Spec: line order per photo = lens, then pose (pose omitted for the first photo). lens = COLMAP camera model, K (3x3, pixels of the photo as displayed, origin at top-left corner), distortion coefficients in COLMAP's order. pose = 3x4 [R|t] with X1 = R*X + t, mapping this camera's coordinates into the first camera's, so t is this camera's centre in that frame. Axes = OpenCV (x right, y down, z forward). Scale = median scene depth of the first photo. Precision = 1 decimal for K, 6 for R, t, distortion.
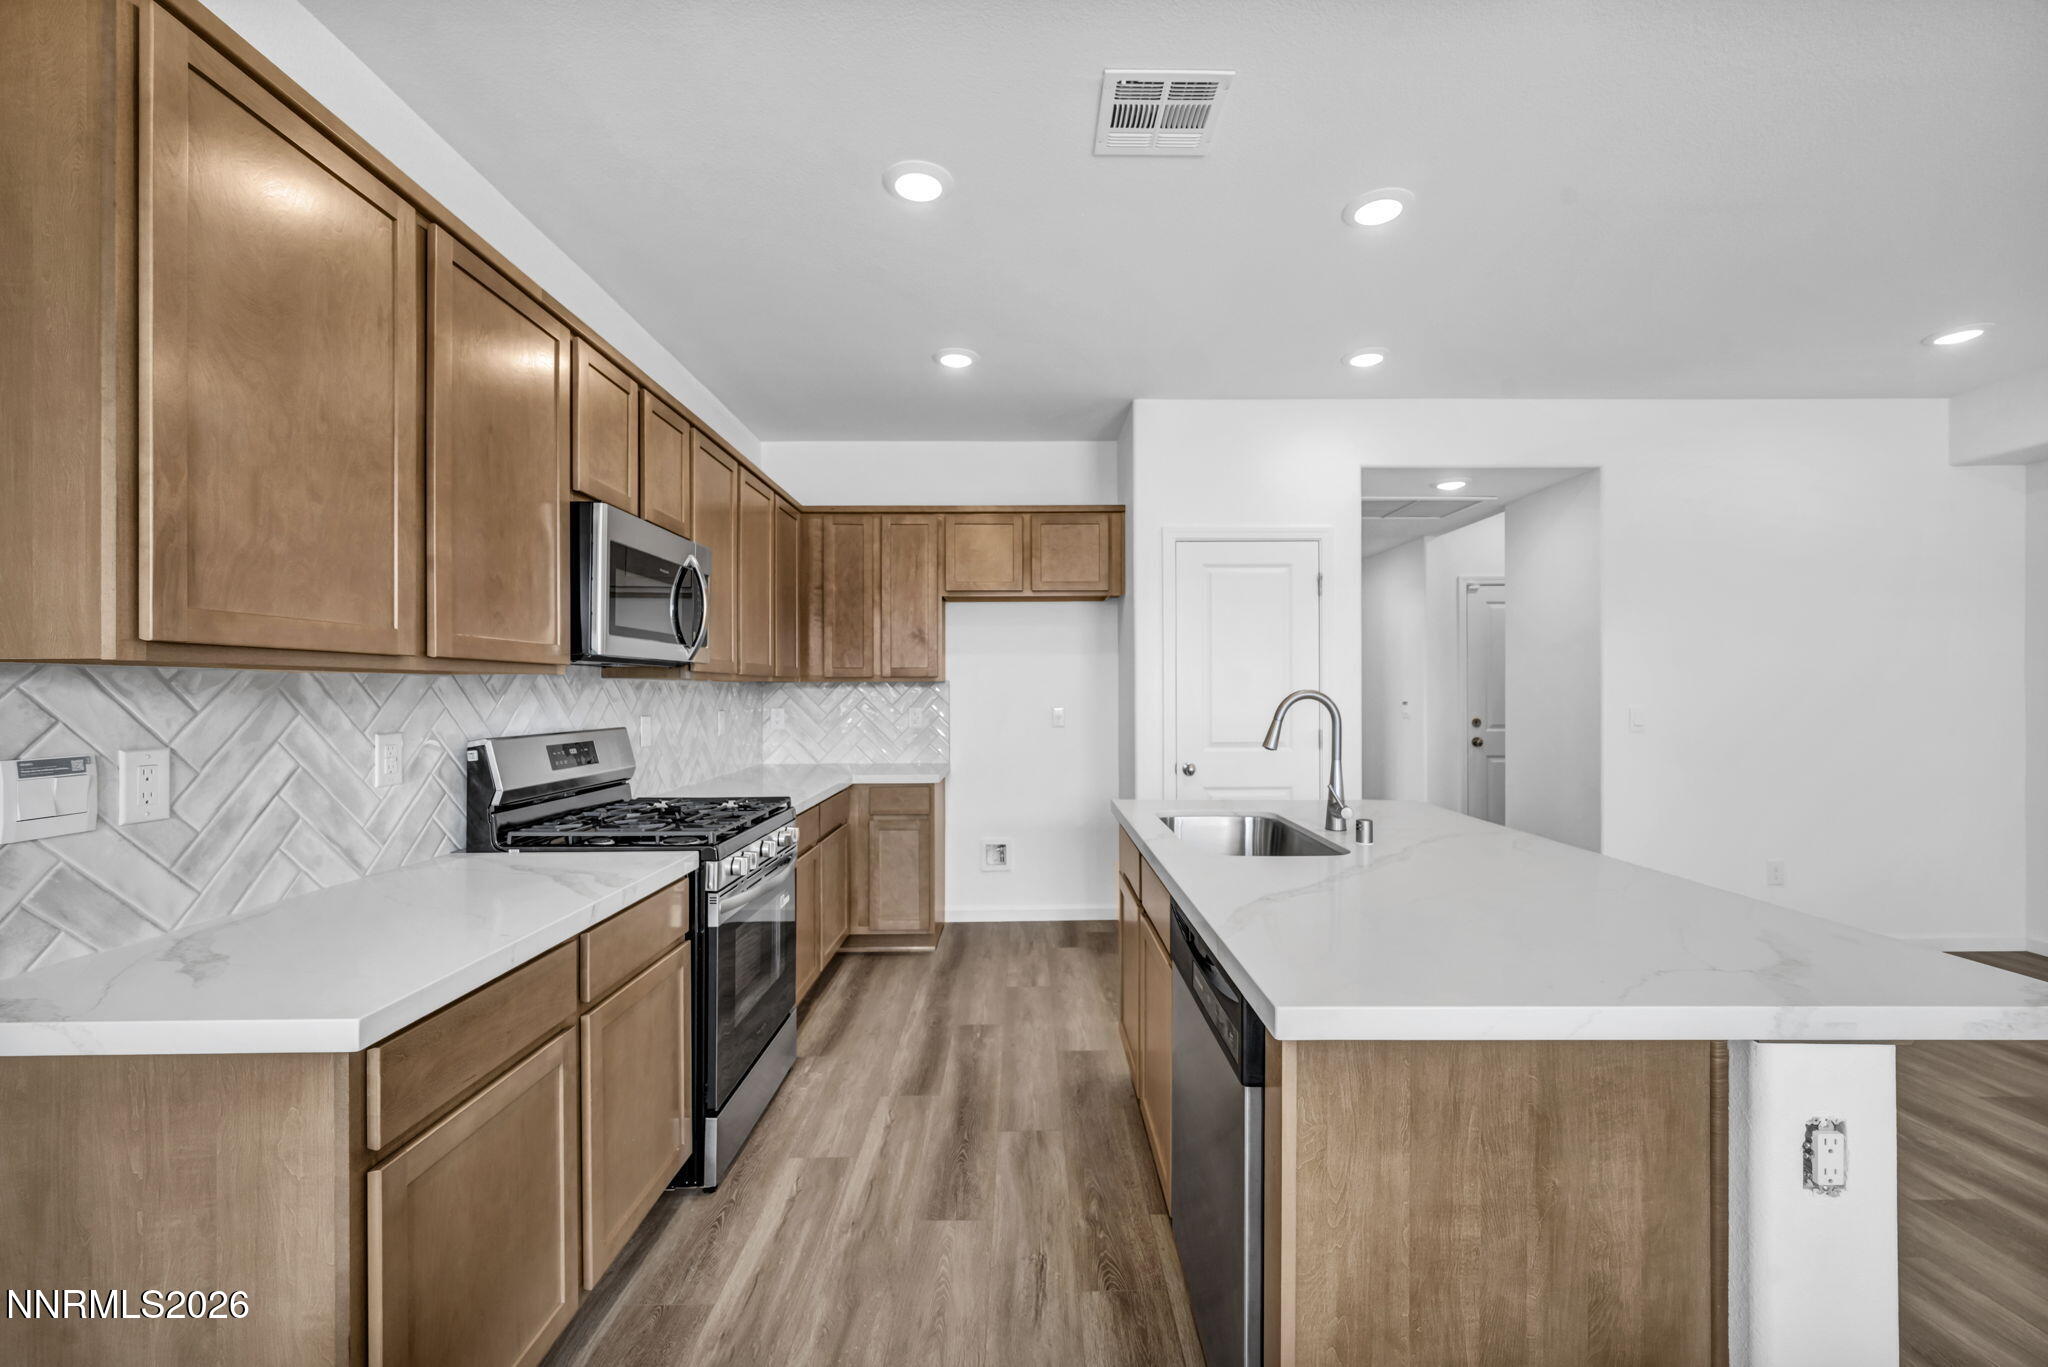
lens RADIAL K [[826.0, 0, 1034.0], [0, 826.0, 685.9], [0, 0, 1]] dist [0.001102, -0.000066]
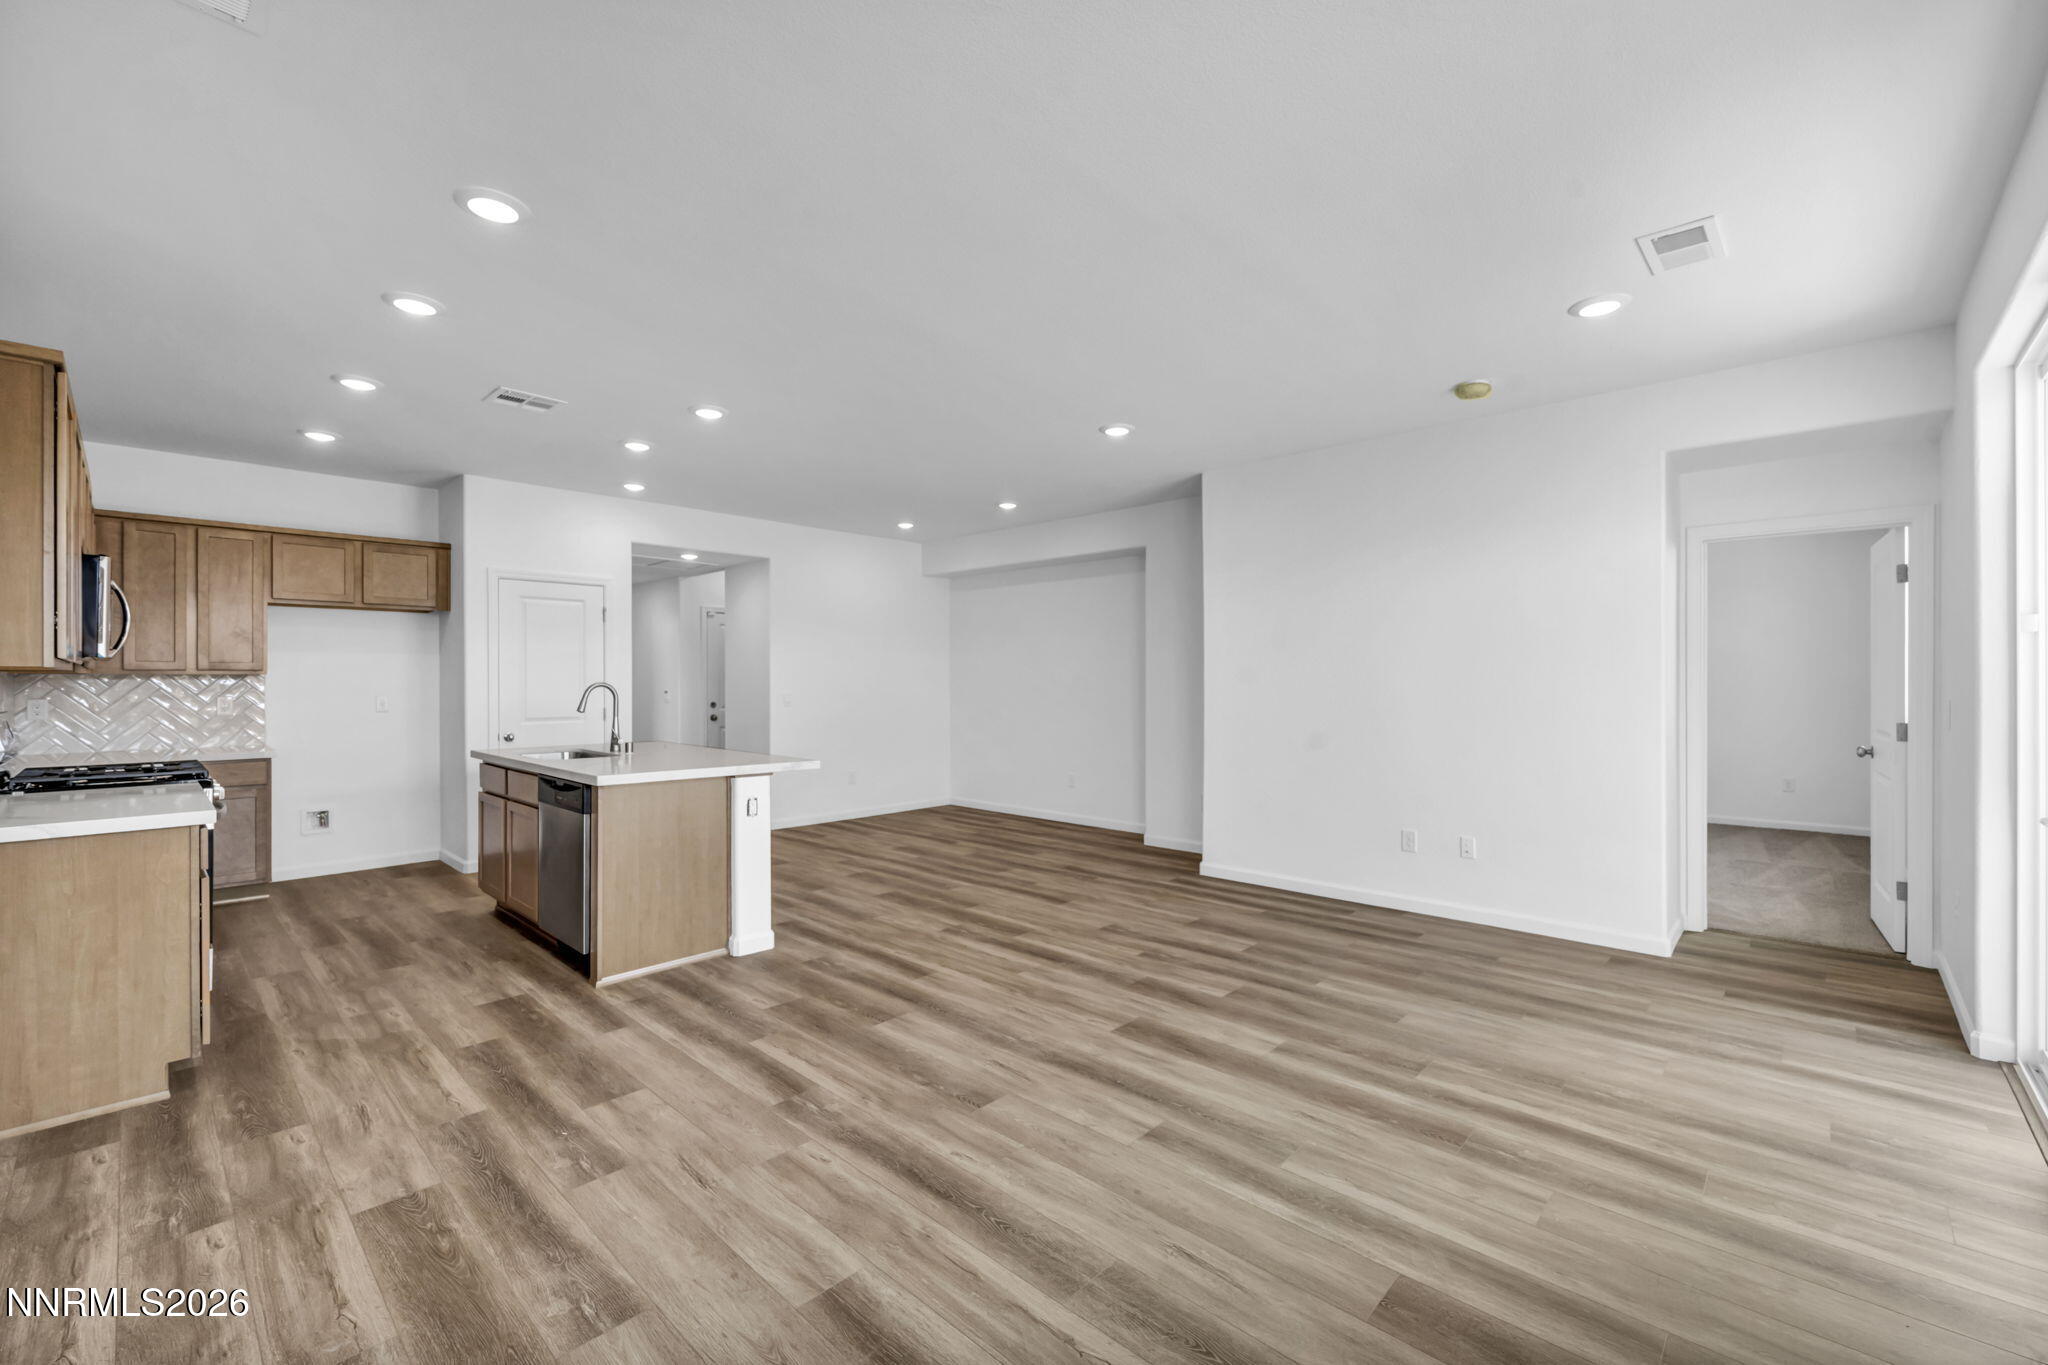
lens RADIAL K [[844.3, 0, 1024.0], [0, 844.3, 682.5], [0, 0, 1]] dist [-0.000566, -0.000206]
pose [[0.694601, 0.002004, 0.719392, -0.383552], [-0.004592, 0.999988, 0.001648, -0.002148], [-0.719380, -0.004448, 0.694602, -1.036754]]
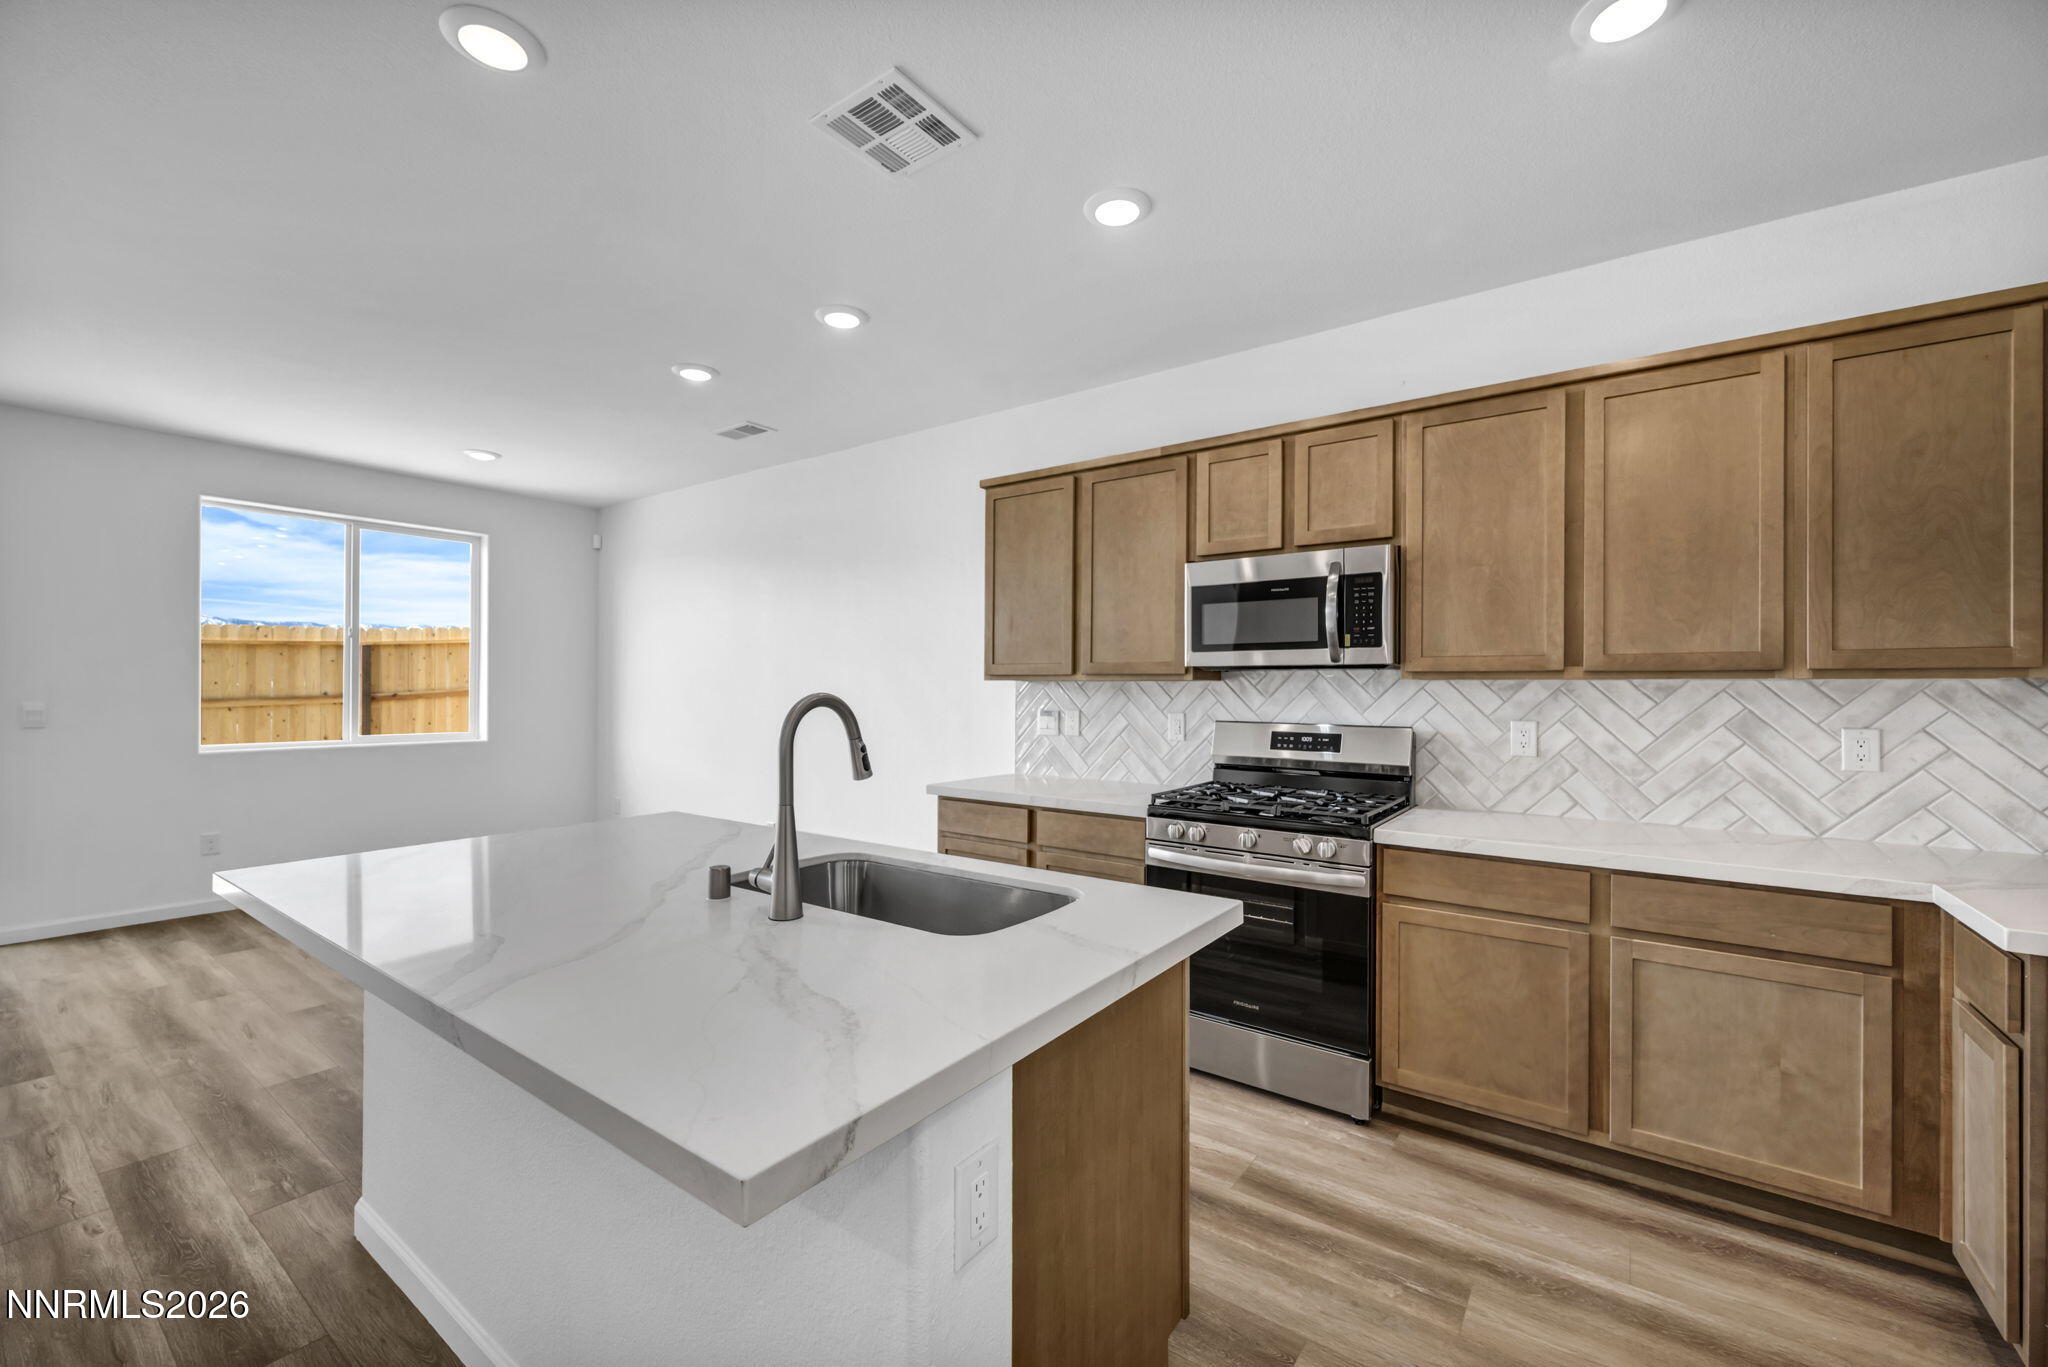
lens RADIAL K [[813.1, 0, 1024.0], [0, 813.1, 683.5], [0, 0, 1]] dist [-0.001006, -0.000269]
pose [[-0.596174, -0.004512, -0.802842, 0.670327], [0.000396, 0.999982, -0.005914, 0.001096], [0.802855, -0.003843, -0.596162, 1.345495]]
